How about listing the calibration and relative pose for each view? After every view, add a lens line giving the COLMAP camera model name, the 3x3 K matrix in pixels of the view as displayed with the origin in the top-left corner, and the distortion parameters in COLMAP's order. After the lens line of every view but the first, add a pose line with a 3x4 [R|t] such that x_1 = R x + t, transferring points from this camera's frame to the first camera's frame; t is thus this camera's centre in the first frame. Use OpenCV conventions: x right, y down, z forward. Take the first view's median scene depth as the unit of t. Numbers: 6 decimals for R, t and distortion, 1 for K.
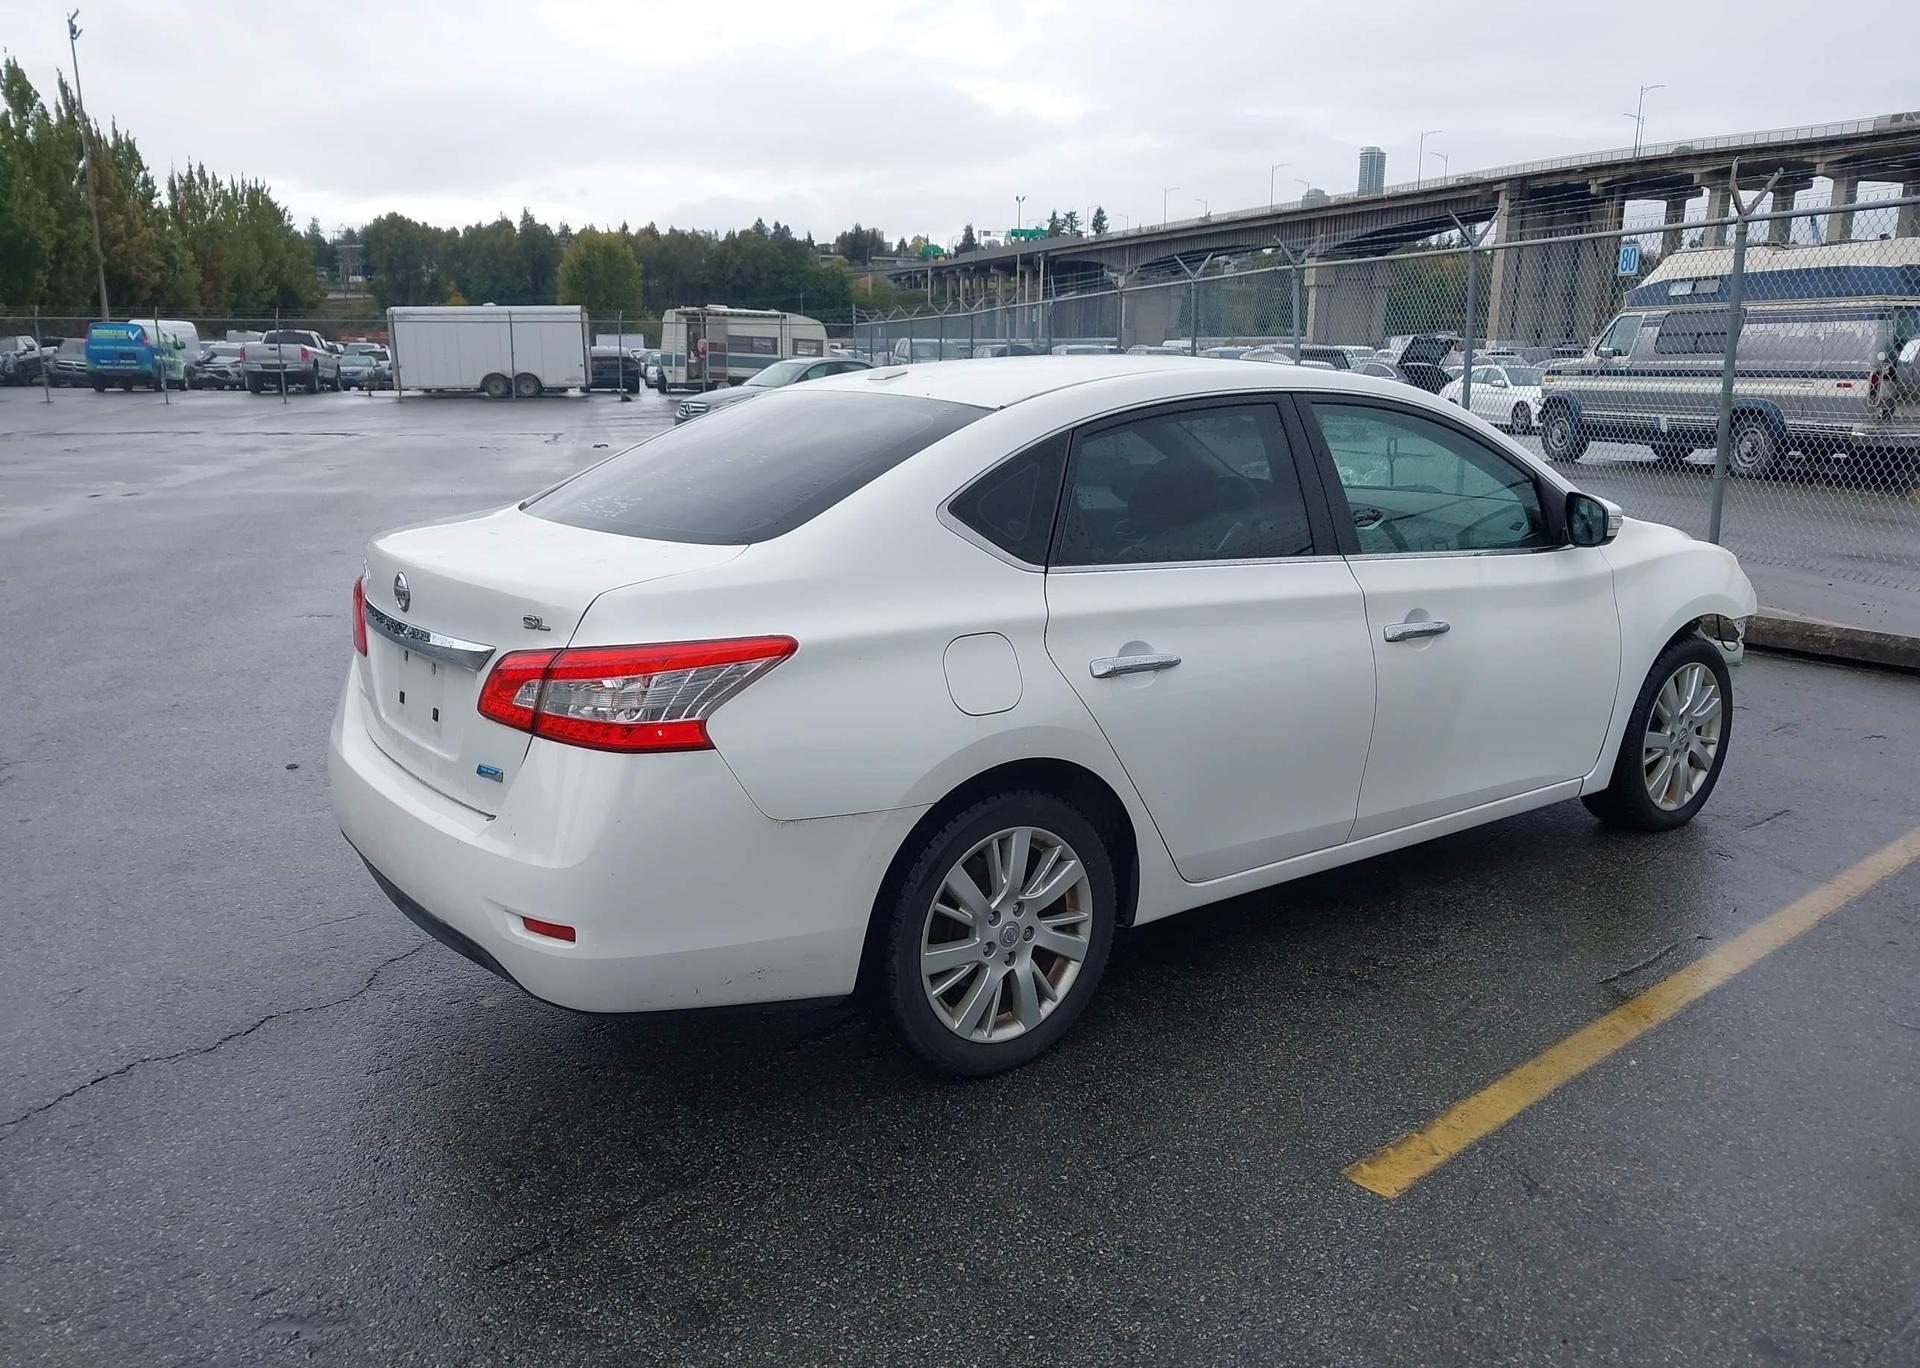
lens RADIAL K [[1516.7, 0, 963.2], [0, 1516.7, 684.7], [0, 0, 1]] dist [0.011818, -0.014219]
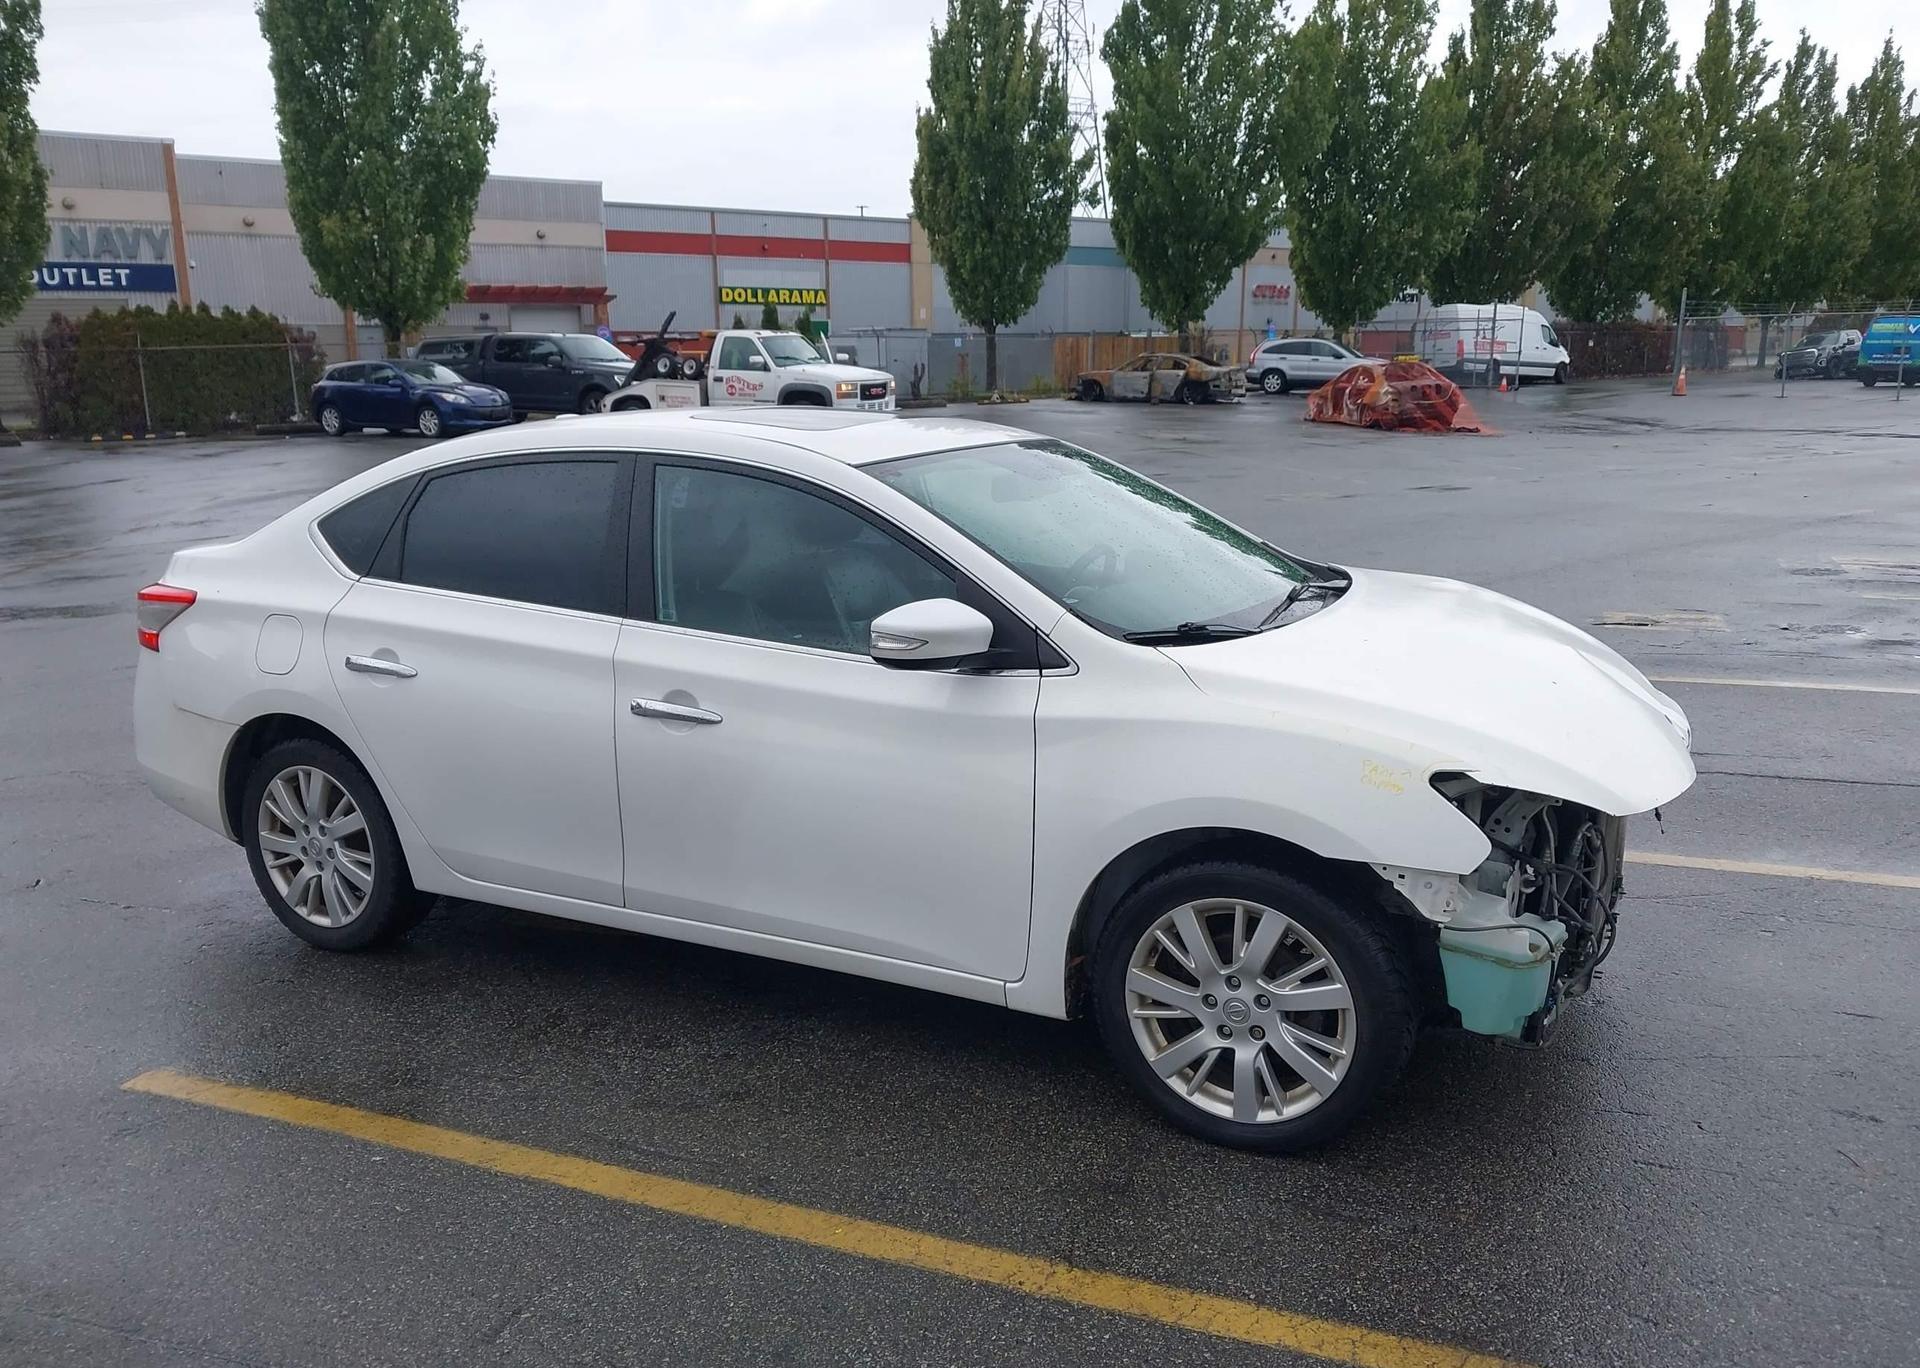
lens RADIAL K [[1516.7, 0, 952.9], [0, 1516.7, 693.3], [0, 0, 1]] dist [0.011818, -0.014219]
pose [[0.426583, 0.185599, -0.885200, 1.198895], [-0.175174, 0.977141, 0.120459, -0.189635], [0.887322, 0.103678, 0.449344, 0.737717]]
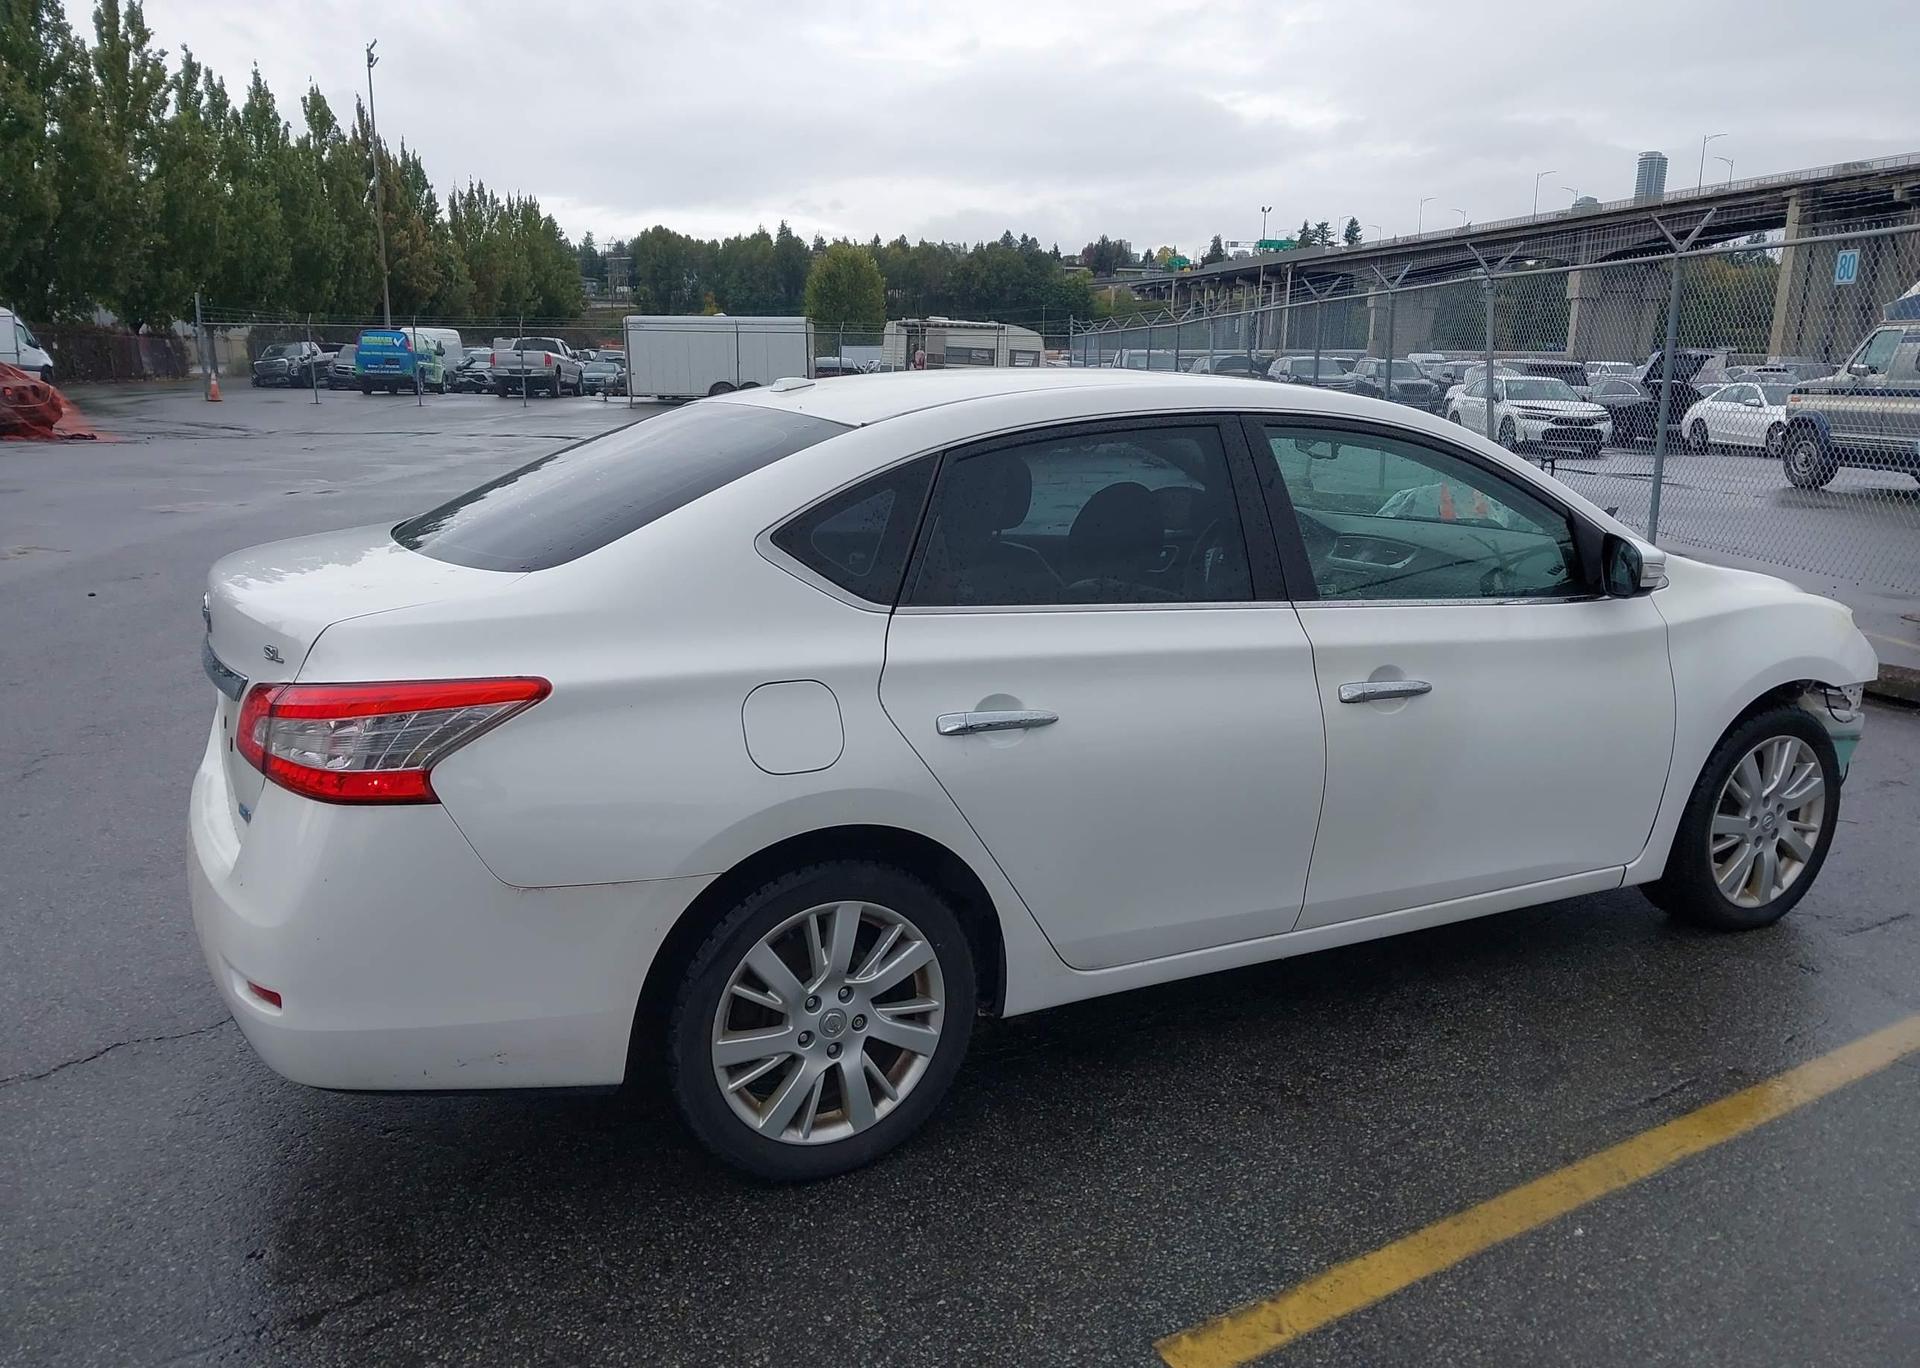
lens RADIAL K [[1516.7, 0, 960.9], [0, 1516.7, 683.8], [0, 0, 1]] dist [0.011818, -0.014219]
pose [[0.987872, 0.040176, -0.149983, 0.191417], [-0.041299, 0.999137, -0.004379, -0.025880], [0.149678, 0.010520, 0.988679, 0.115411]]
